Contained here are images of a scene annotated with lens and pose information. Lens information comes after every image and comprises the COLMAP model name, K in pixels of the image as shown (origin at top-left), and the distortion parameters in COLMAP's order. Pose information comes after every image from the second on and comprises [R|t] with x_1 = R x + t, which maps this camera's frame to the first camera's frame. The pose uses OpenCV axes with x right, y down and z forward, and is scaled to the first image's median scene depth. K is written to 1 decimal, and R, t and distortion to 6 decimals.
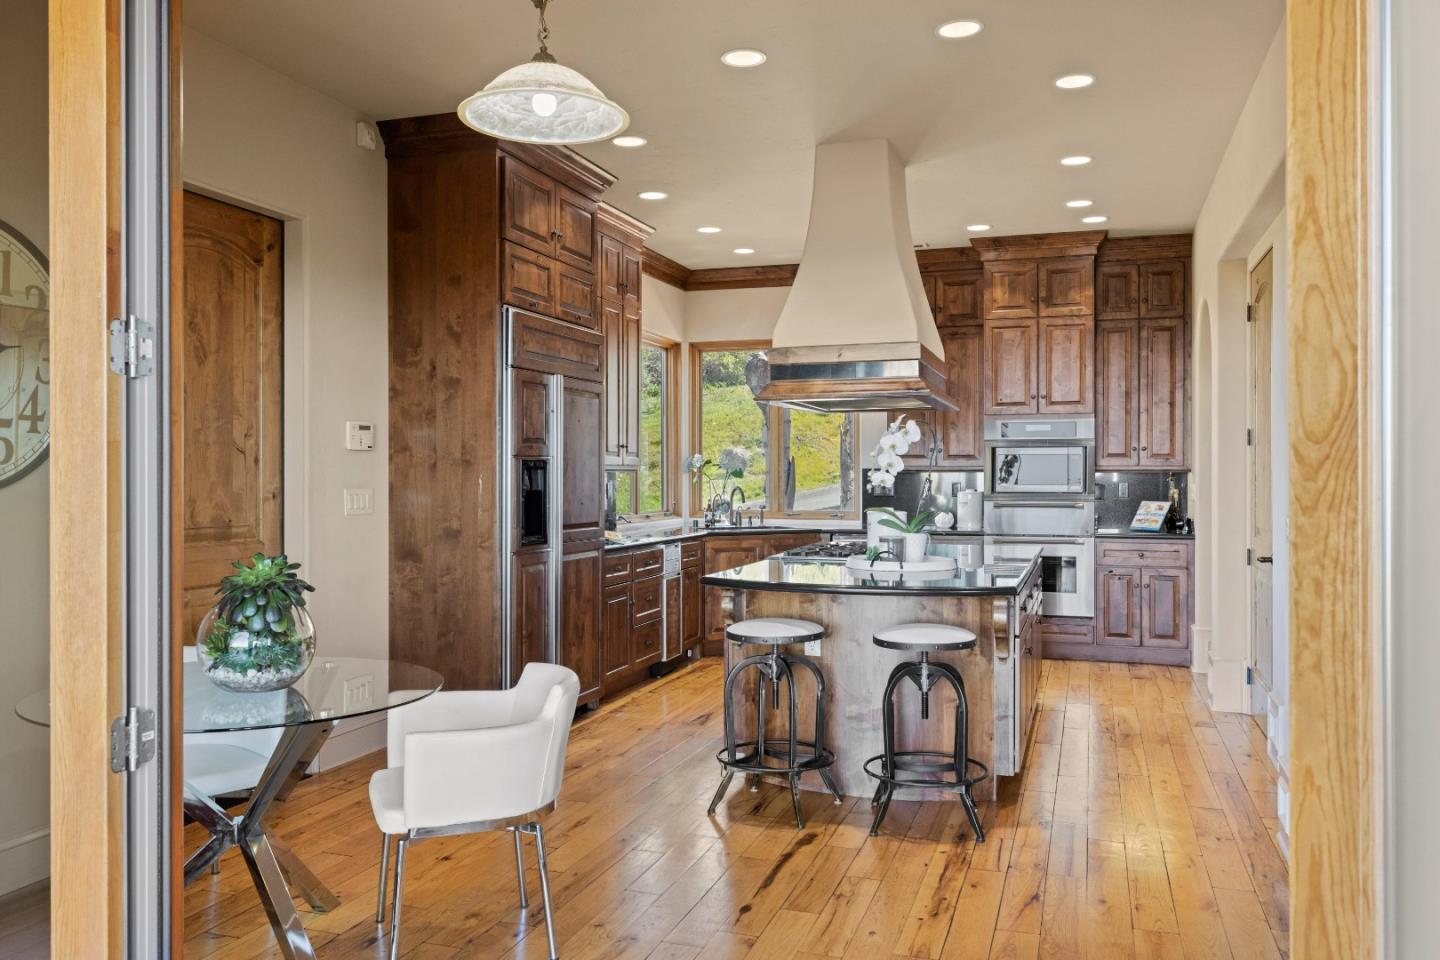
lens RADIAL K [[1119.7, 0, 720.7], [0, 1119.7, 477.3], [0, 0, 1]] dist [-0.013389, -0.003765]
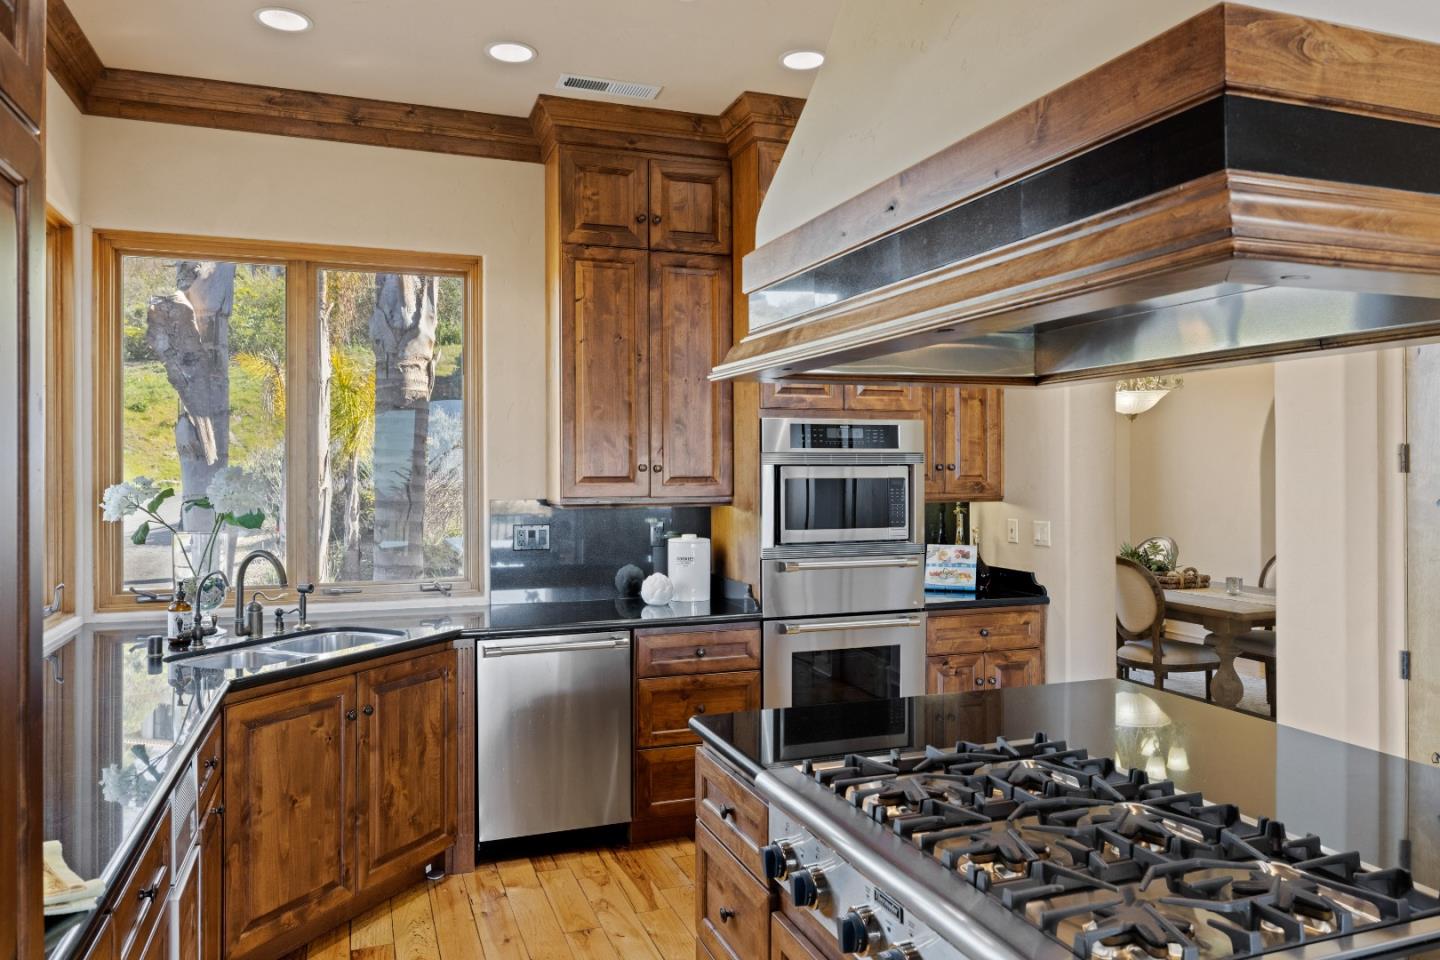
lens RADIAL K [[963.7, 0, 712.6], [0, 963.7, 465.1], [0, 0, 1]] dist [0.002512, -0.002898]
pose [[0.780973, 0.000942, 0.624564, -0.085798], [0.006443, 0.999933, -0.009565, -0.021125], [-0.624532, 0.011494, 0.780915, 0.606055]]
